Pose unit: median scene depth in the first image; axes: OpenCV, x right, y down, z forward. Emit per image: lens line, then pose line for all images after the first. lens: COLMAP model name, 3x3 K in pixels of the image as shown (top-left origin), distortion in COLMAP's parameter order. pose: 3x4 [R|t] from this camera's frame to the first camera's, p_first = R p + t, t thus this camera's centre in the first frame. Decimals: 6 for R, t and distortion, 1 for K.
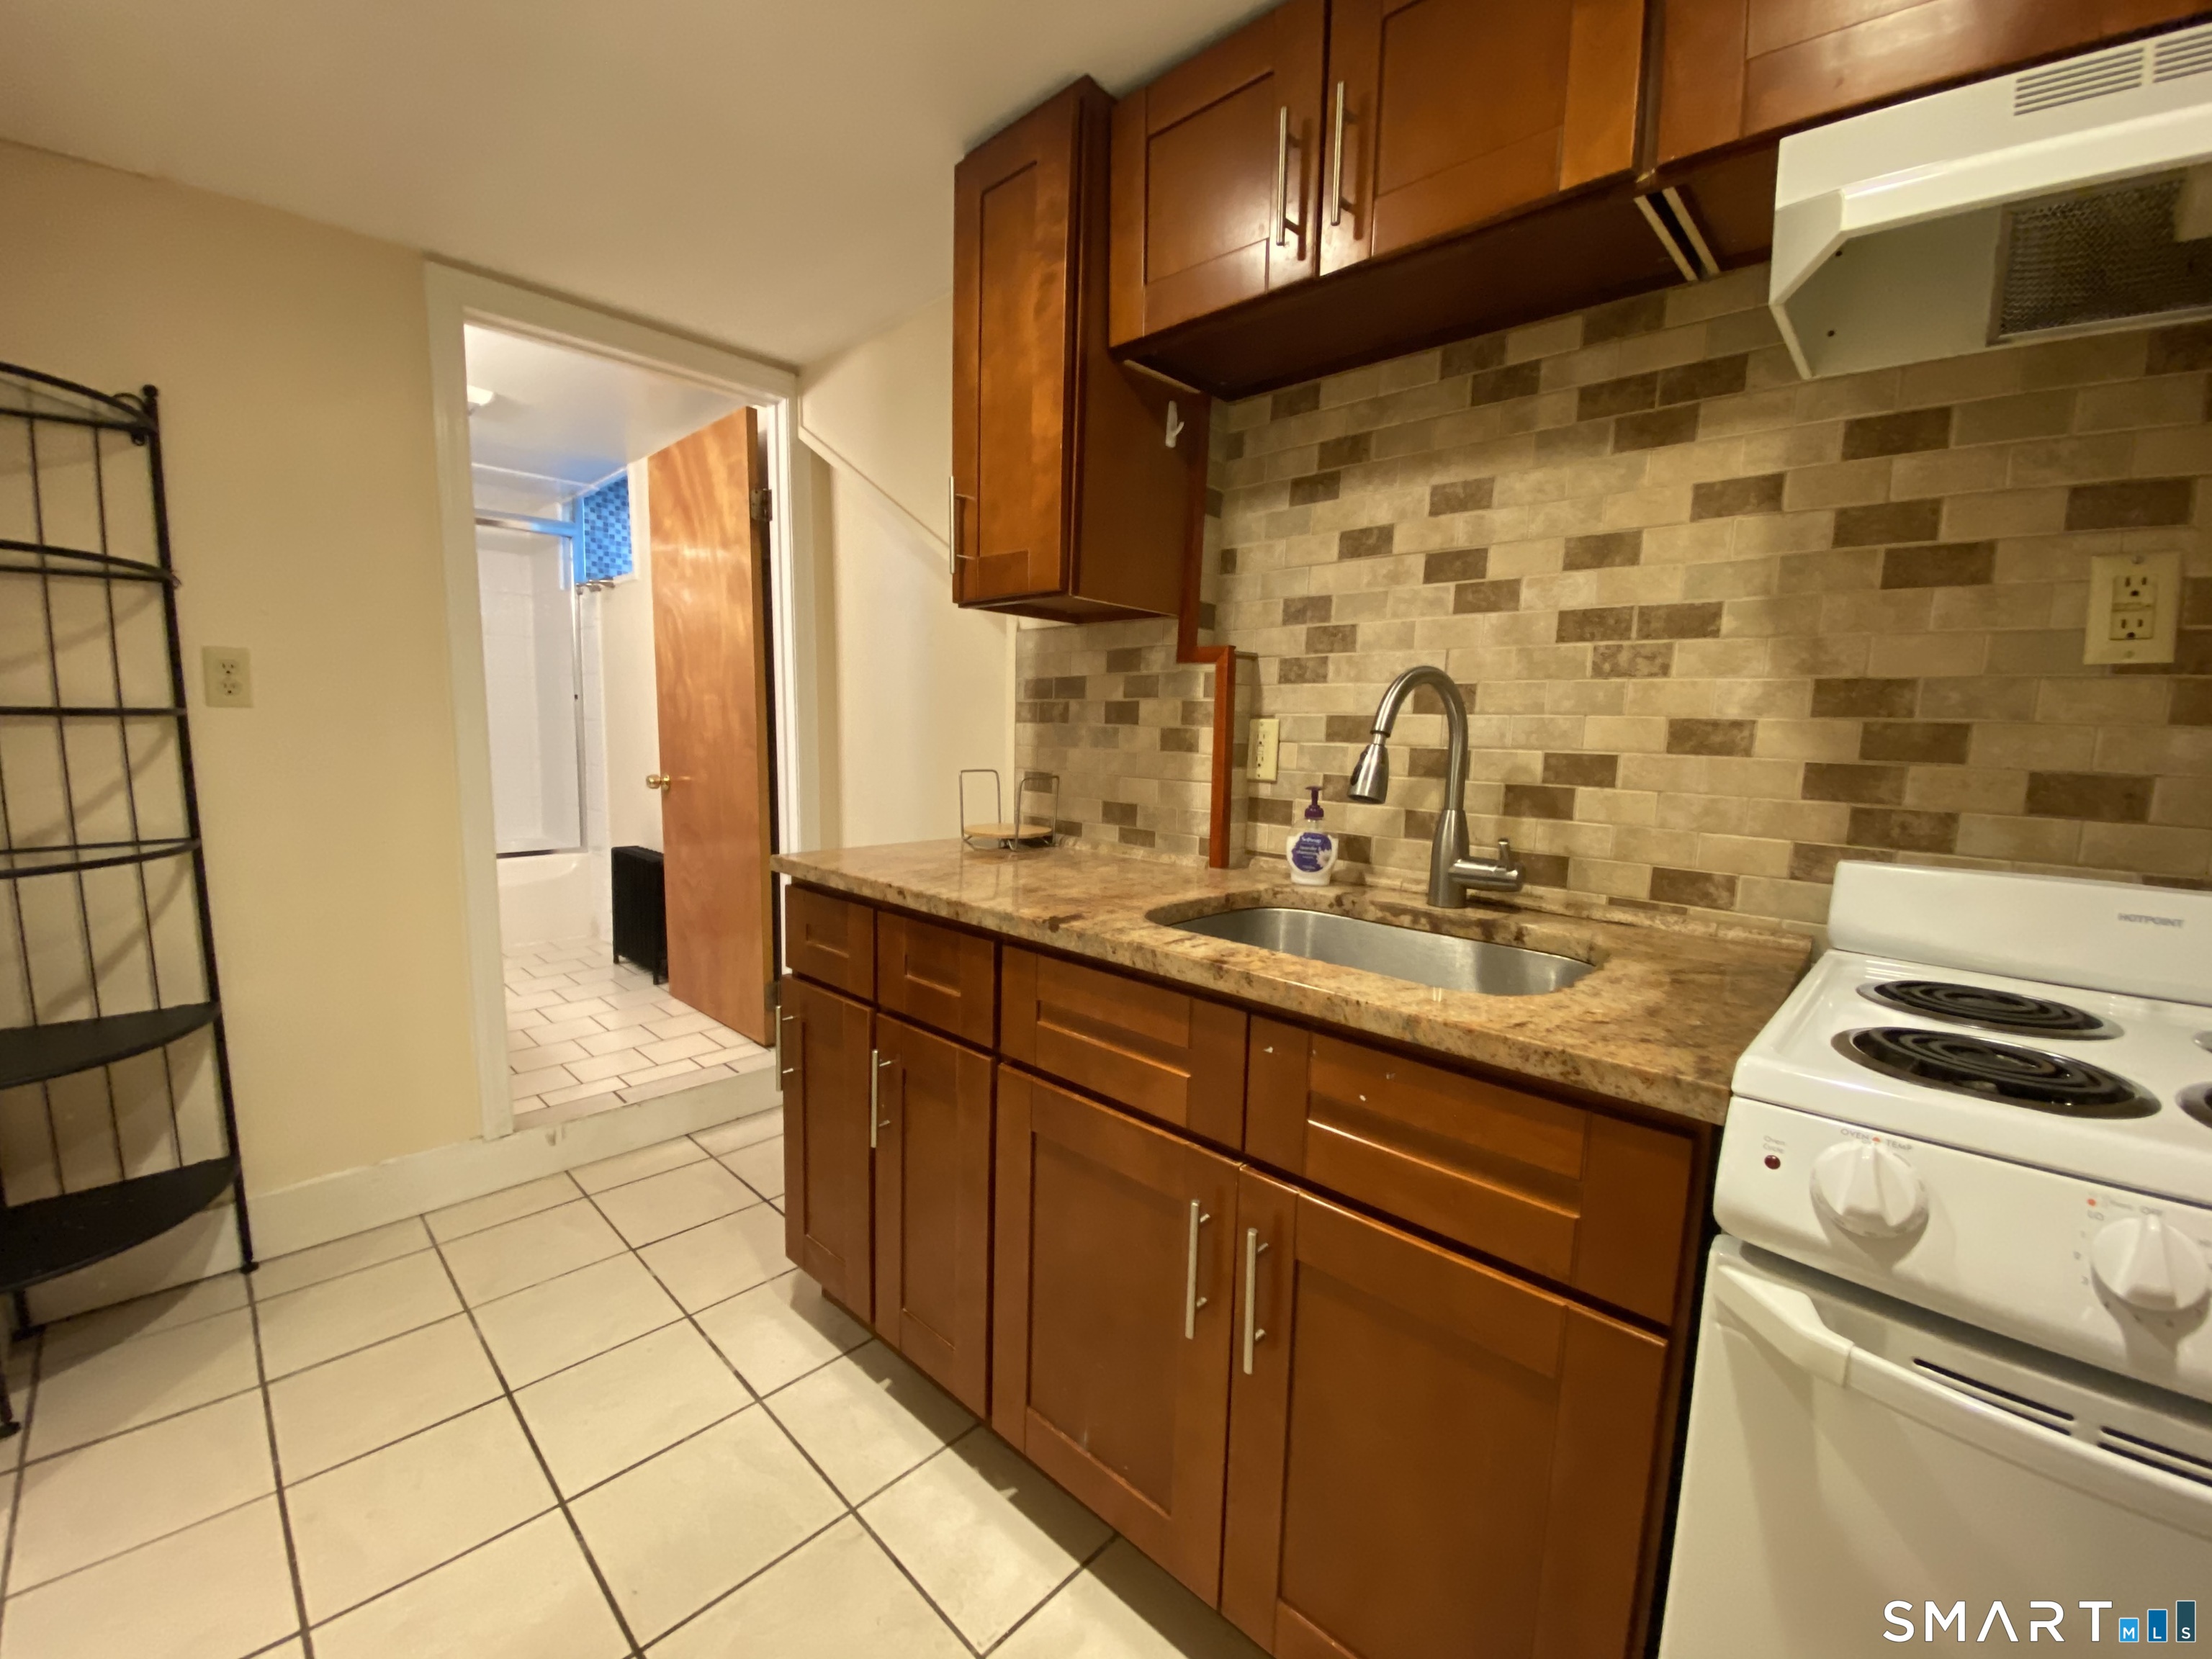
lens RADIAL K [[894.2, 0, 1097.5], [0, 894.2, 843.3], [0, 0, 1]] dist [0.002520, -0.017316]
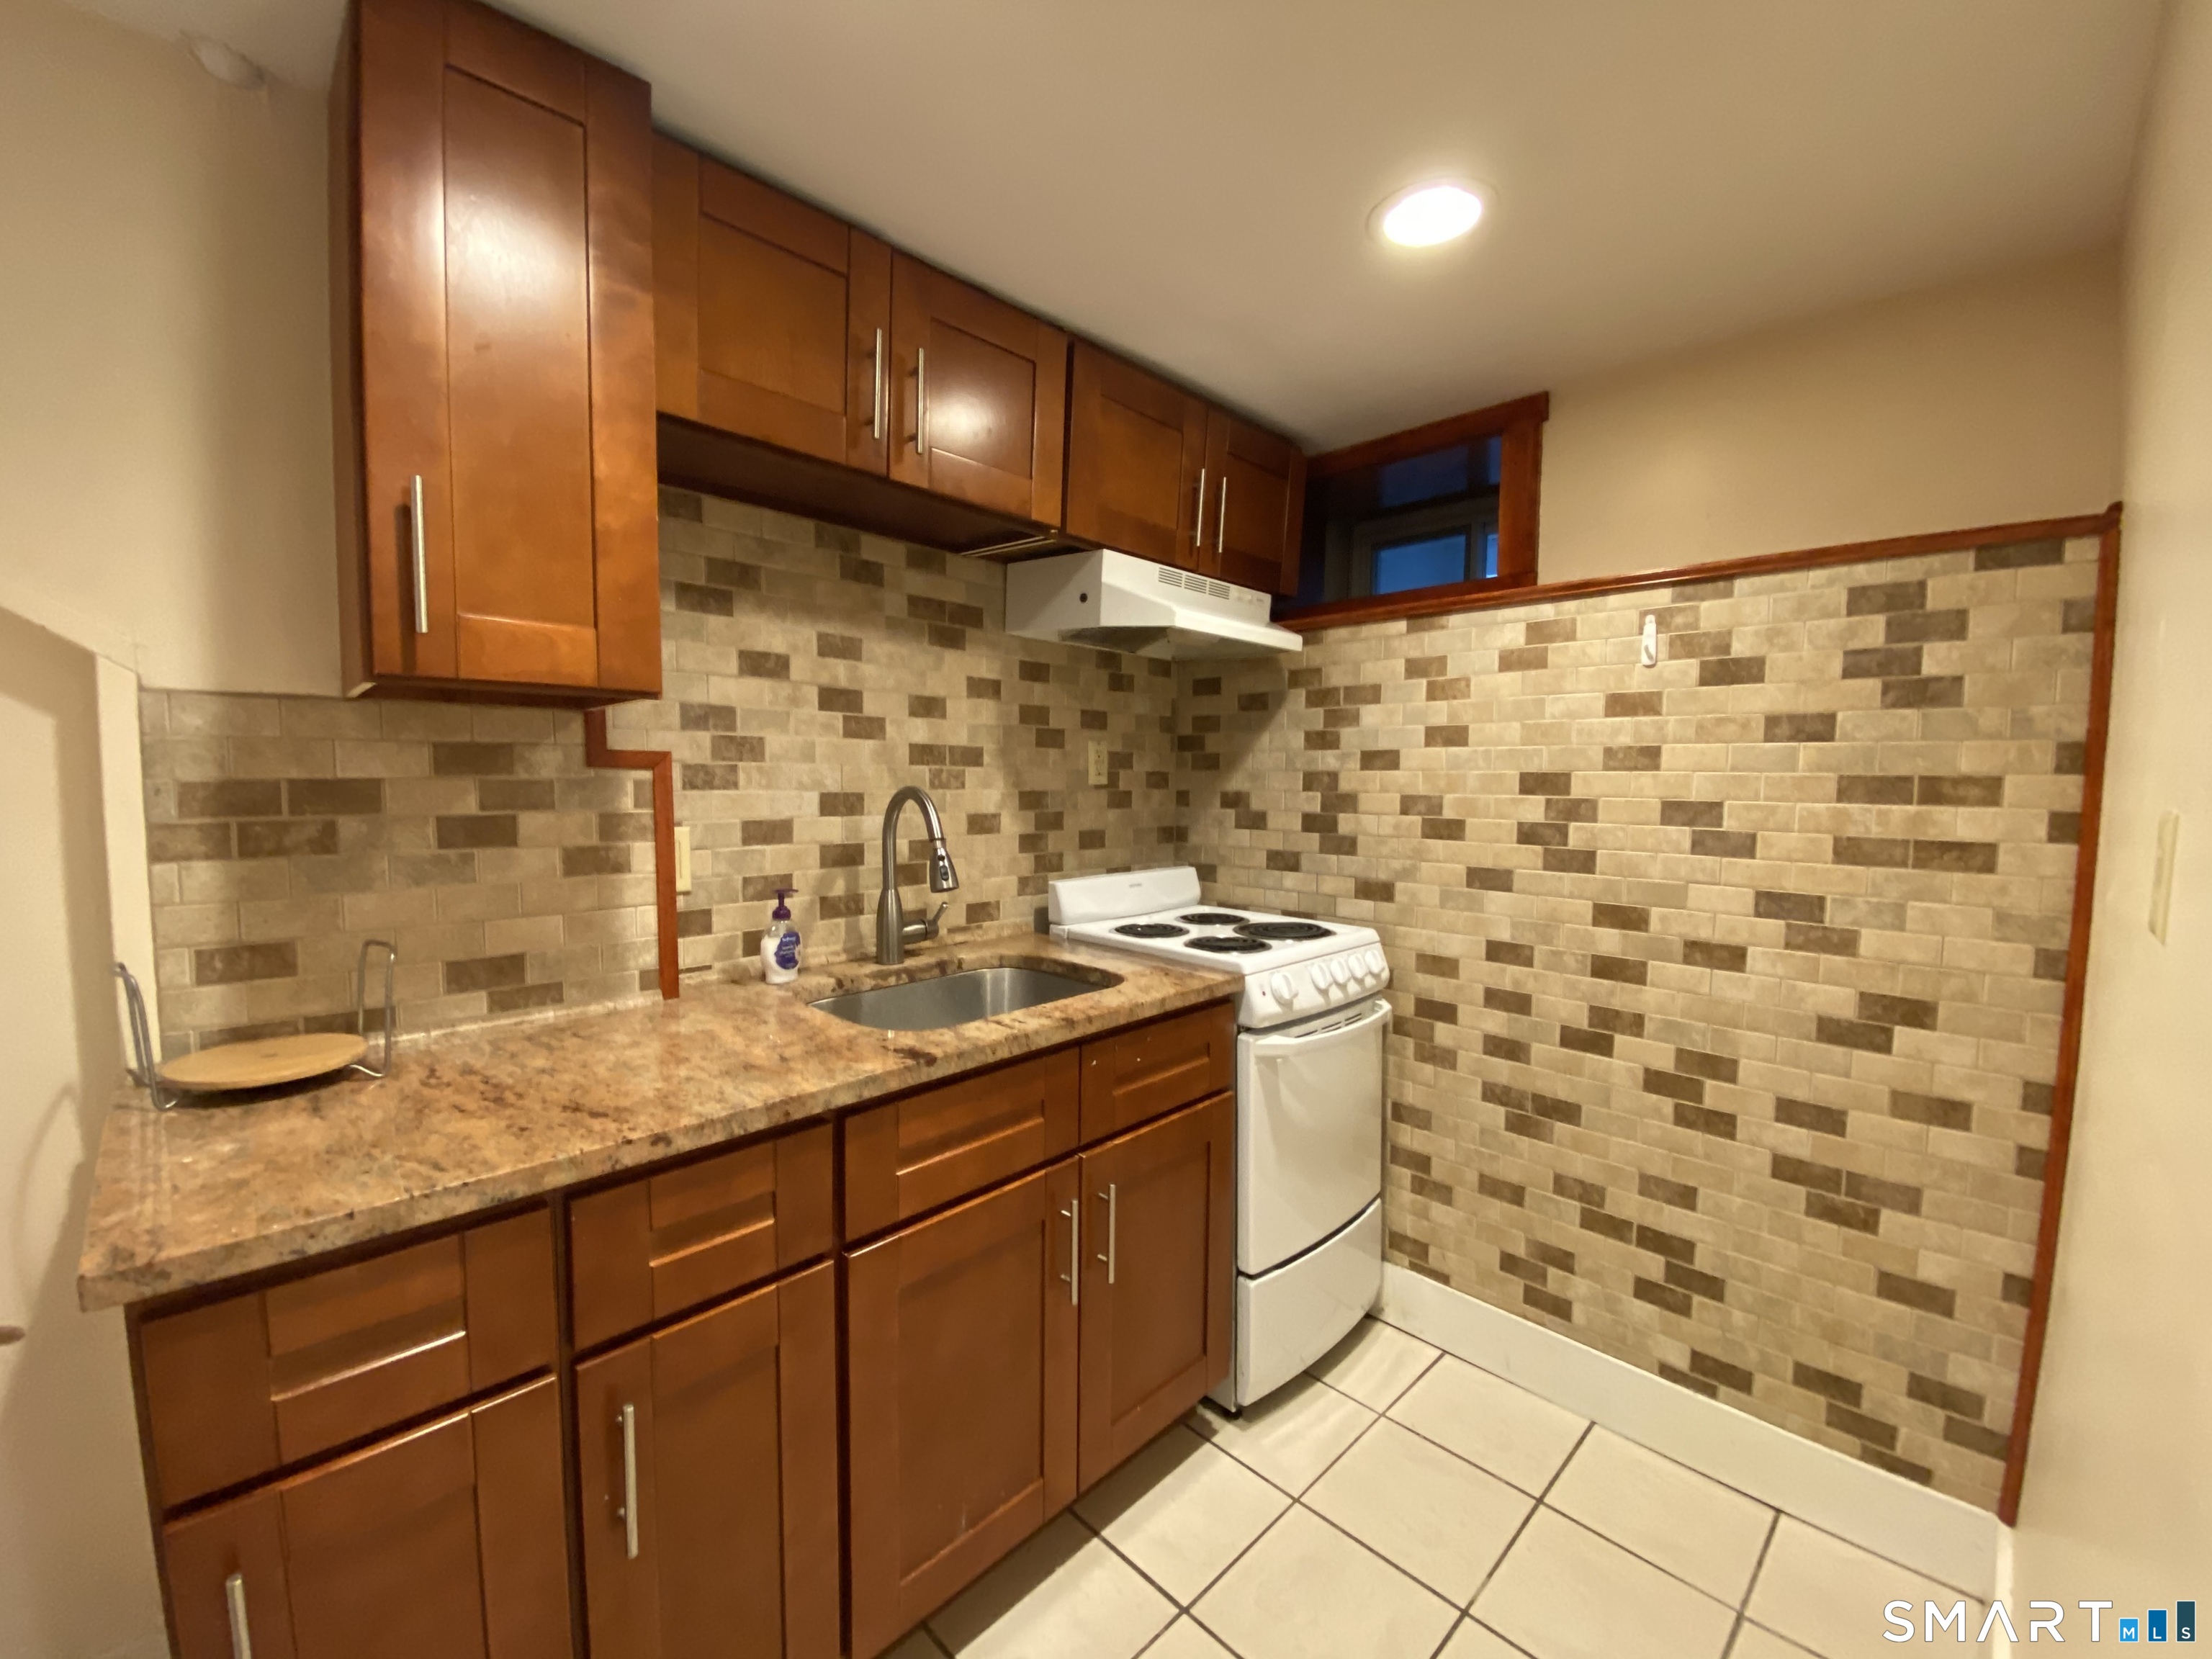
lens RADIAL K [[862.7, 0, 1097.5], [0, 862.7, 831.3], [0, 0, 1]] dist [0.023070, -0.015555]
pose [[0.013739, -0.085352, 0.996256, -0.778644], [0.118843, 0.989427, 0.083128, -0.173156], [-0.992818, 0.117256, 0.023737, 0.591999]]
